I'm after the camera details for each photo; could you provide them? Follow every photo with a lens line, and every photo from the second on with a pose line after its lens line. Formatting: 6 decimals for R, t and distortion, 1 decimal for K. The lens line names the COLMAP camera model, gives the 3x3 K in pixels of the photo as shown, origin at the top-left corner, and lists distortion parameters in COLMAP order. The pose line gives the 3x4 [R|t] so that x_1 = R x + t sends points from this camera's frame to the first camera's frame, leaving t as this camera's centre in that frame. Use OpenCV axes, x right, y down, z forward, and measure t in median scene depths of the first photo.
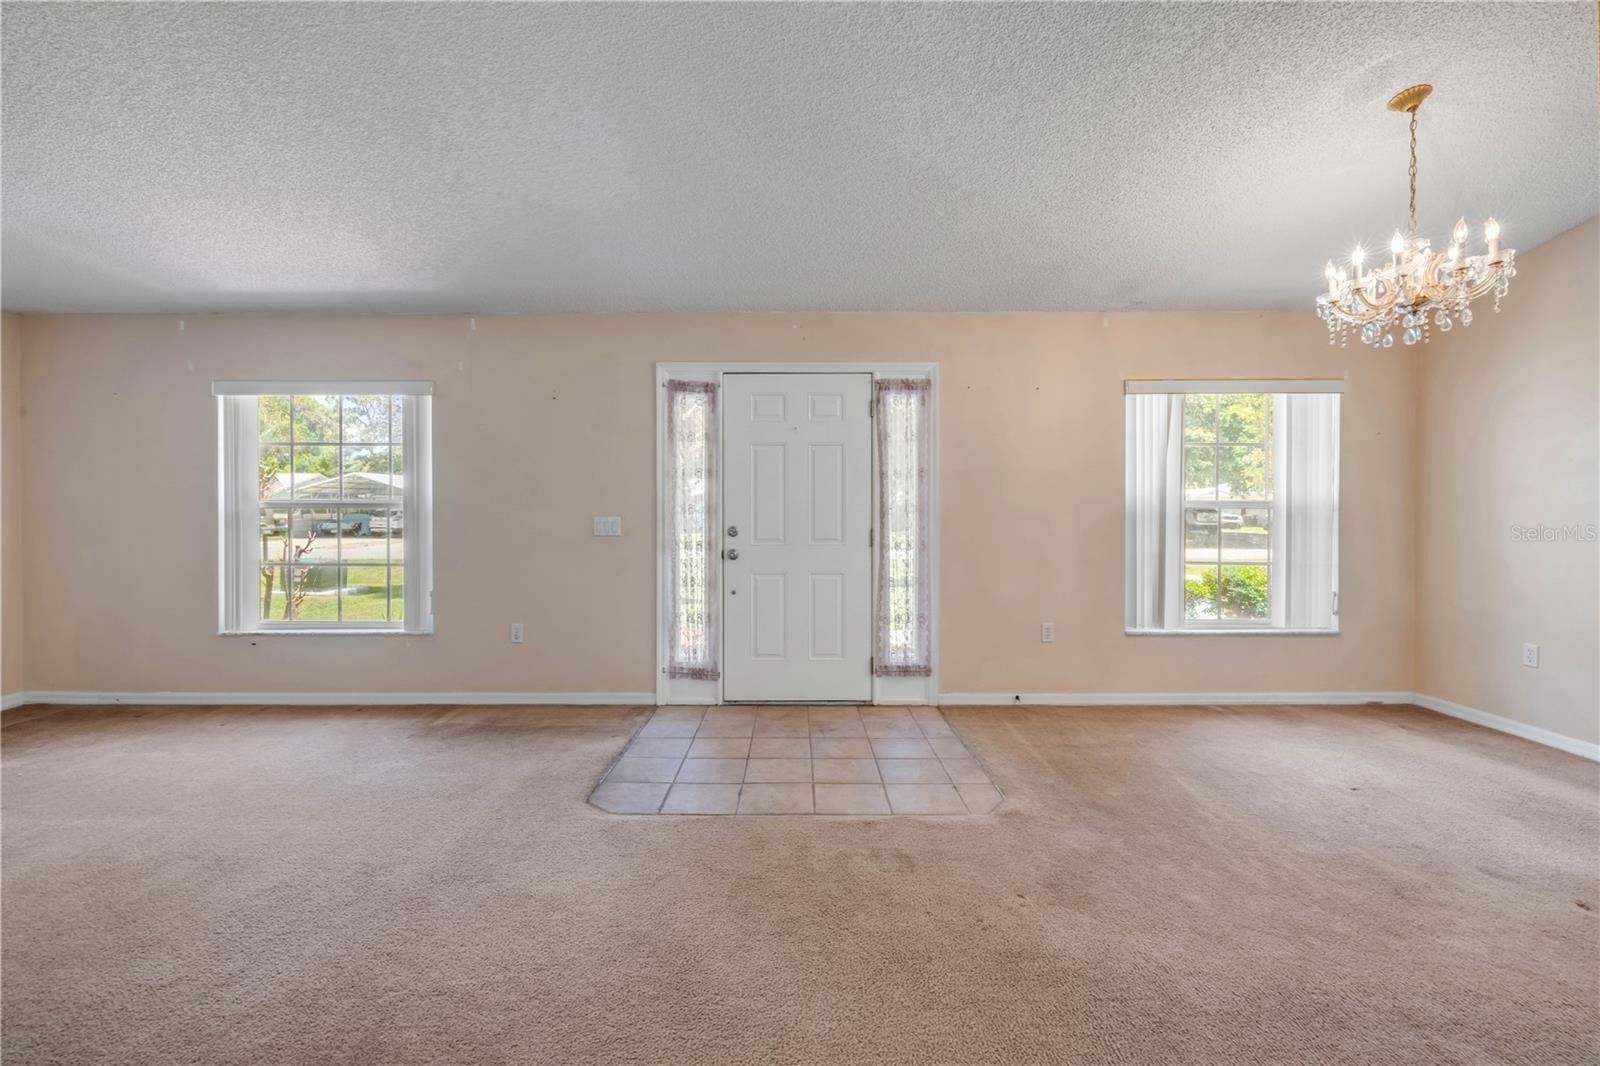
lens RADIAL K [[677.7, 0, 794.5], [0, 677.7, 516.1], [0, 0, 1]] dist [-0.000611, 0.000109]
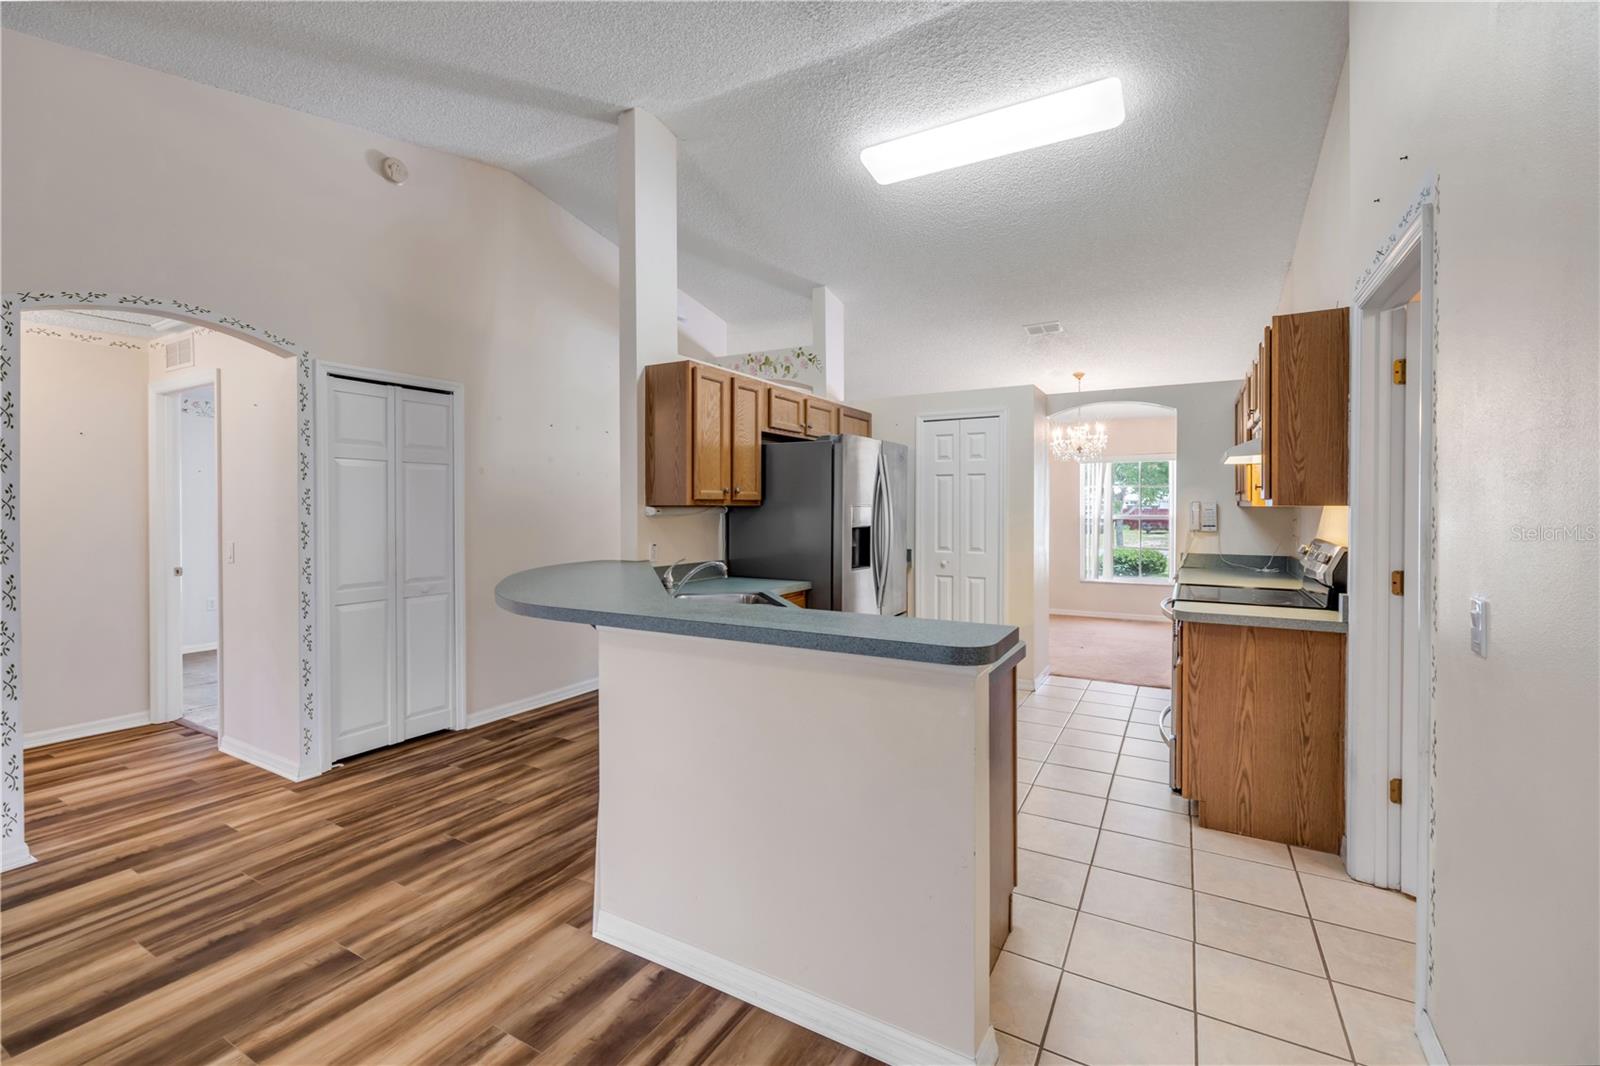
lens RADIAL K [[677.7, 0, 787.8], [0, 677.7, 508.8], [0, 0, 1]] dist [-0.000611, 0.000109]
pose [[0.862983, 0.000198, -0.505233, 0.776518], [-0.002641, 0.999988, -0.004119, -0.029687], [0.505226, 0.004889, 0.862973, -1.196104]]
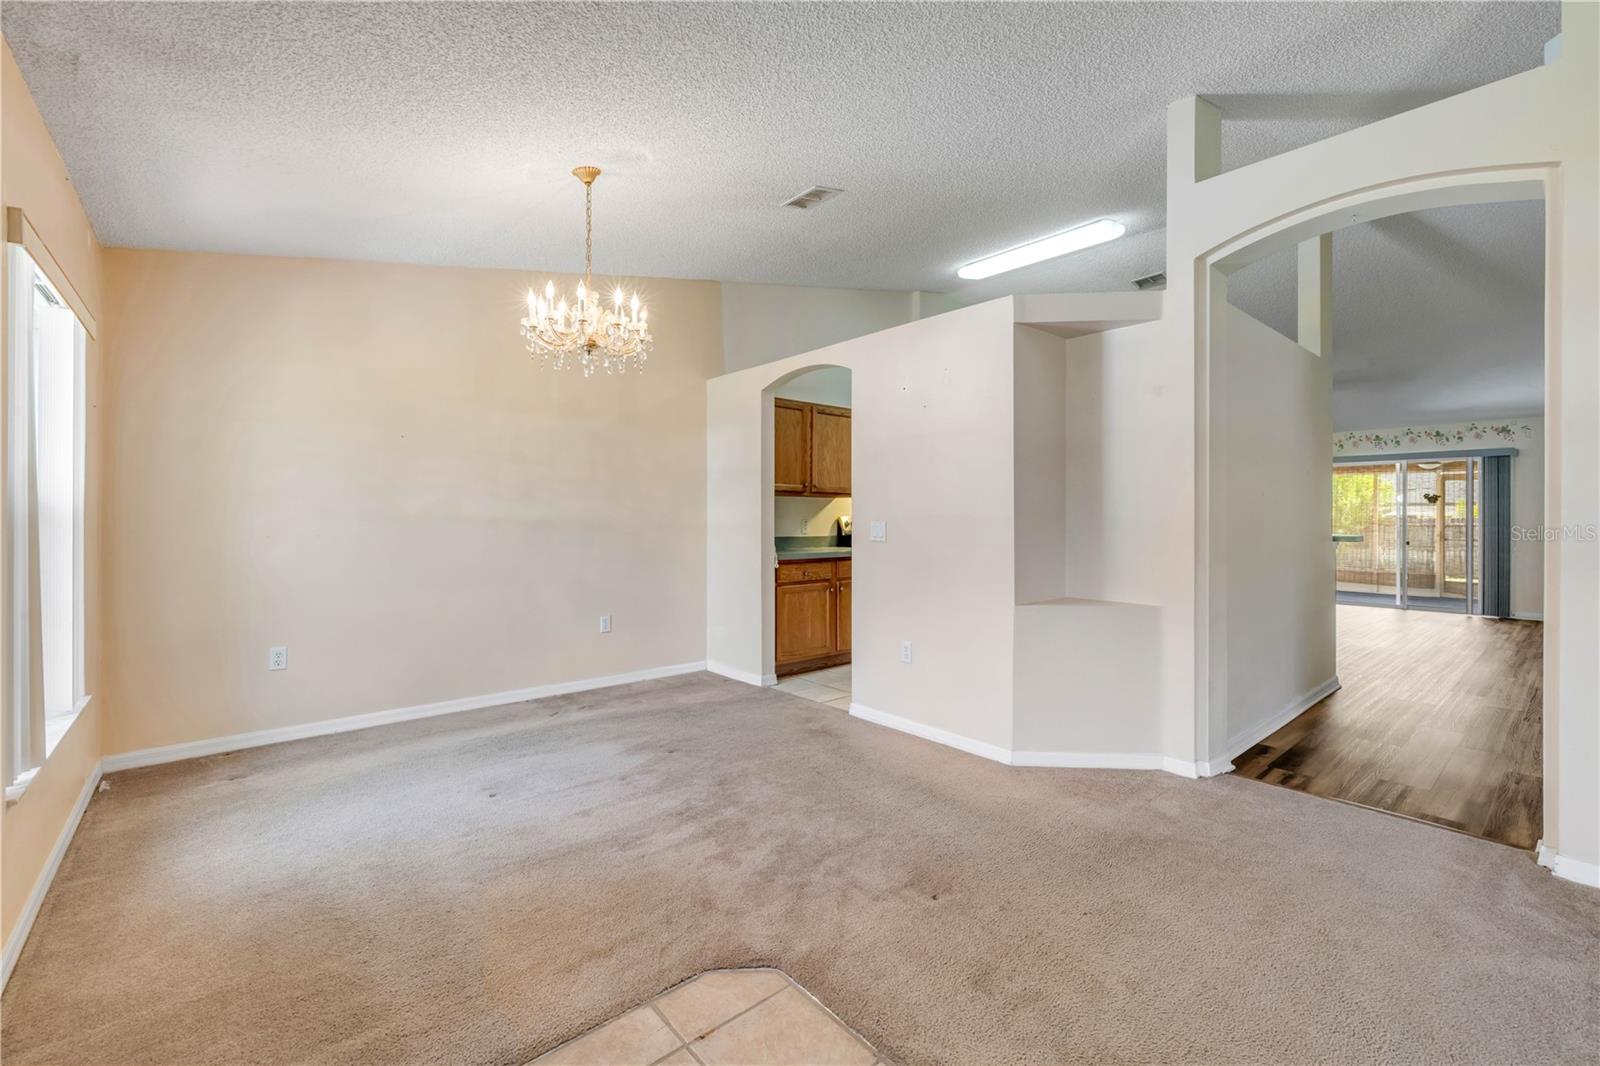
lens RADIAL K [[677.7, 0, 787.5], [0, 677.7, 523.8], [0, 0, 1]] dist [-0.000611, 0.000109]
pose [[-0.640726, -0.009314, 0.767713, -0.148331], [0.005399, 0.999847, 0.016636, -0.007319], [-0.767751, 0.014804, -0.640578, 0.908574]]
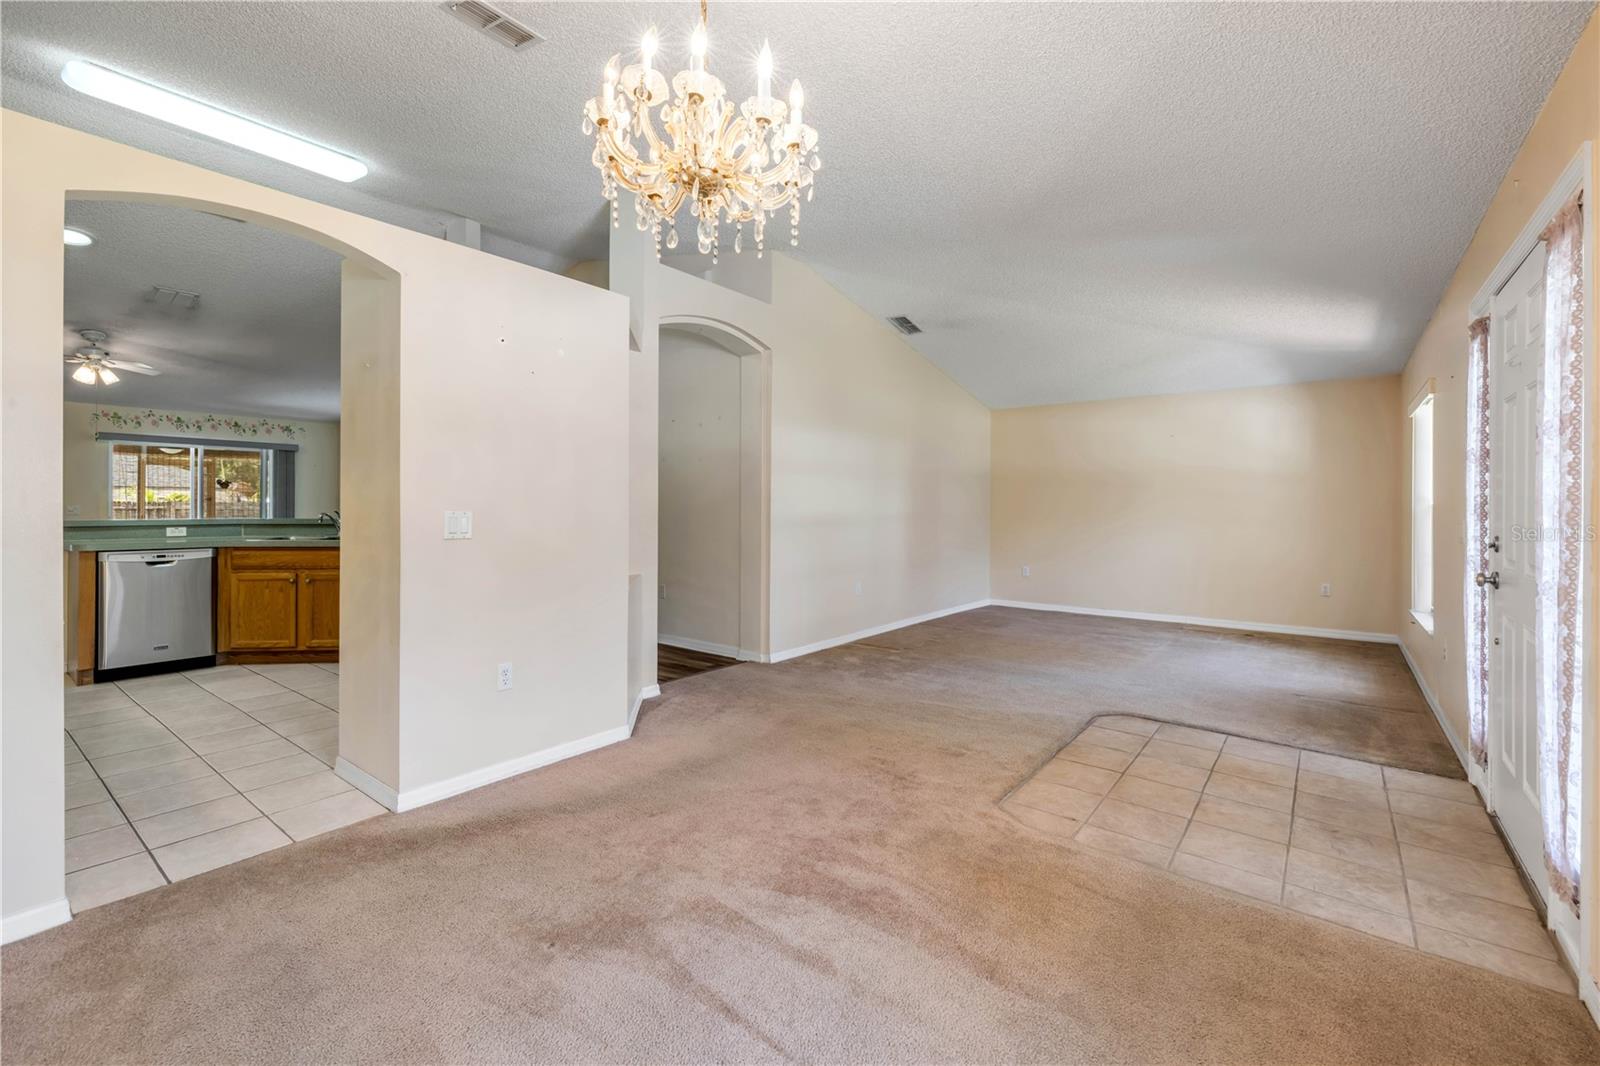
lens RADIAL K [[677.7, 0, 799.3], [0, 677.7, 509.1], [0, 0, 1]] dist [-0.000611, 0.000109]
pose [[-0.612118, 0.000183, -0.790766, 0.815569], [-0.013477, 0.999852, 0.010663, -0.007404], [0.790651, 0.017184, -0.612025, 0.883872]]
